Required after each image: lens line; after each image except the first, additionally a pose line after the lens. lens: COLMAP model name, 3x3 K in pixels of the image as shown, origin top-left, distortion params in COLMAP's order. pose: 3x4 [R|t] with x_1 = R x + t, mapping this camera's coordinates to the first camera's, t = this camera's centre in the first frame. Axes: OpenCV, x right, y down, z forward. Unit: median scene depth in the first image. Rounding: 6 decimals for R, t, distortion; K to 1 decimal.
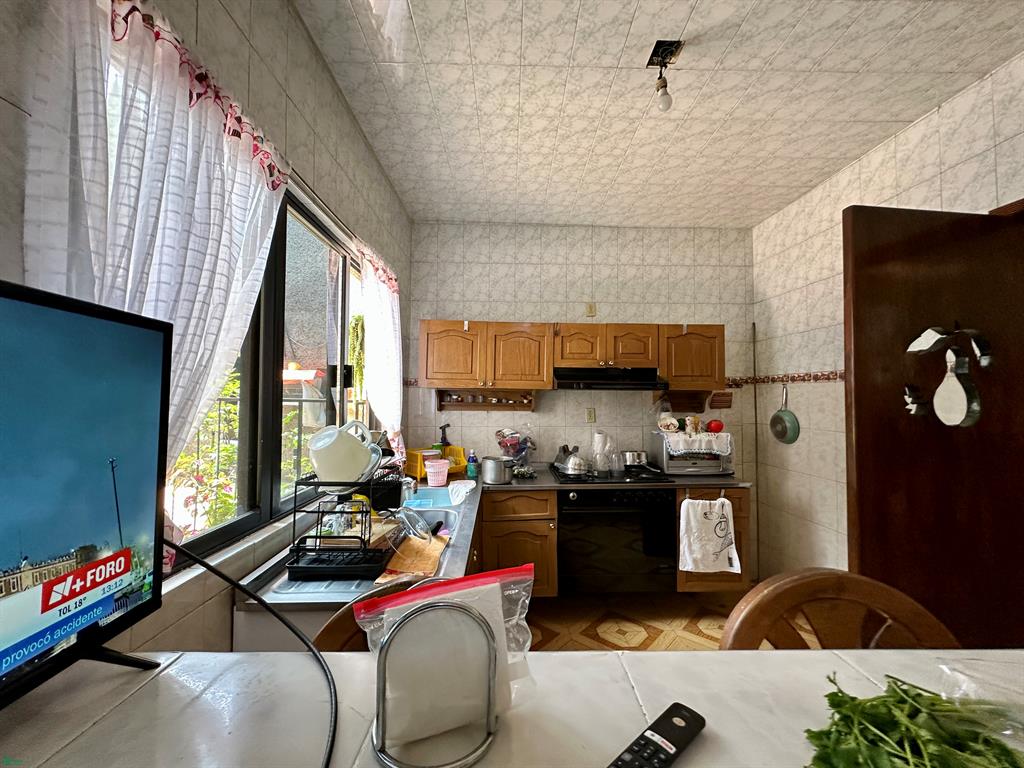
lens RADIAL K [[403.8, 0, 508.6], [0, 403.8, 386.1], [0, 0, 1]] dist [-0.008367, 0.000462]
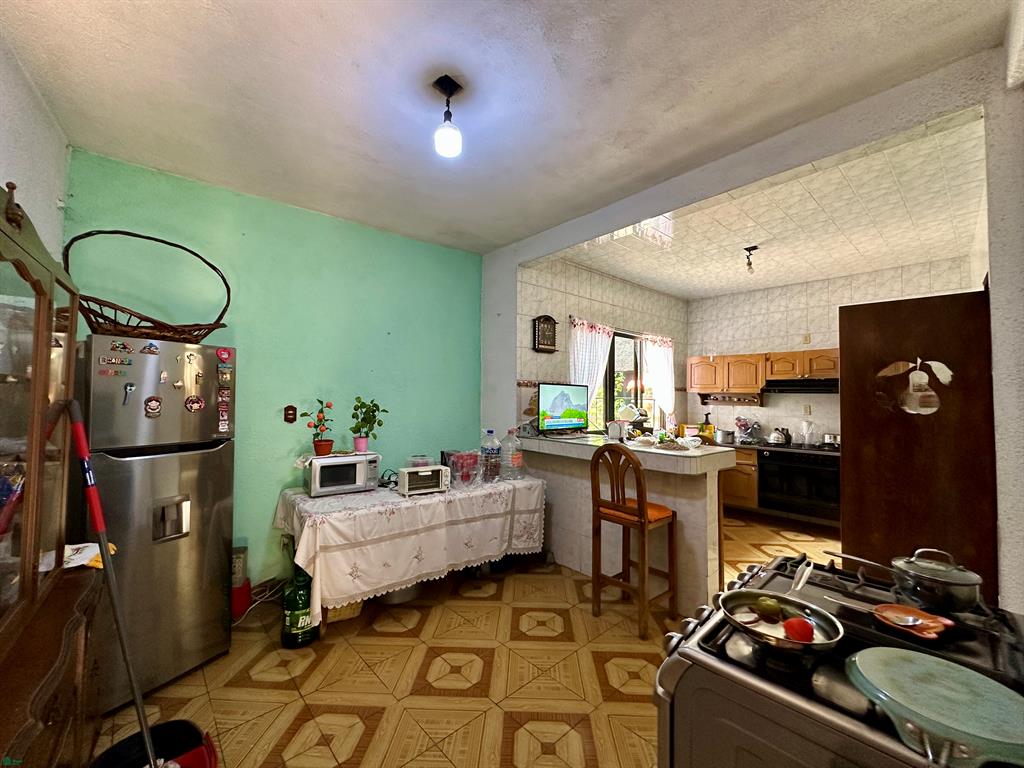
lens RADIAL K [[403.8, 0, 509.2], [0, 403.8, 381.4], [0, 0, 1]] dist [-0.008367, 0.000462]
pose [[0.637913, -0.027751, -0.769608, 0.687704], [0.019143, 0.999613, -0.020177, -0.025755], [0.769871, -0.001861, 0.638197, -0.846800]]
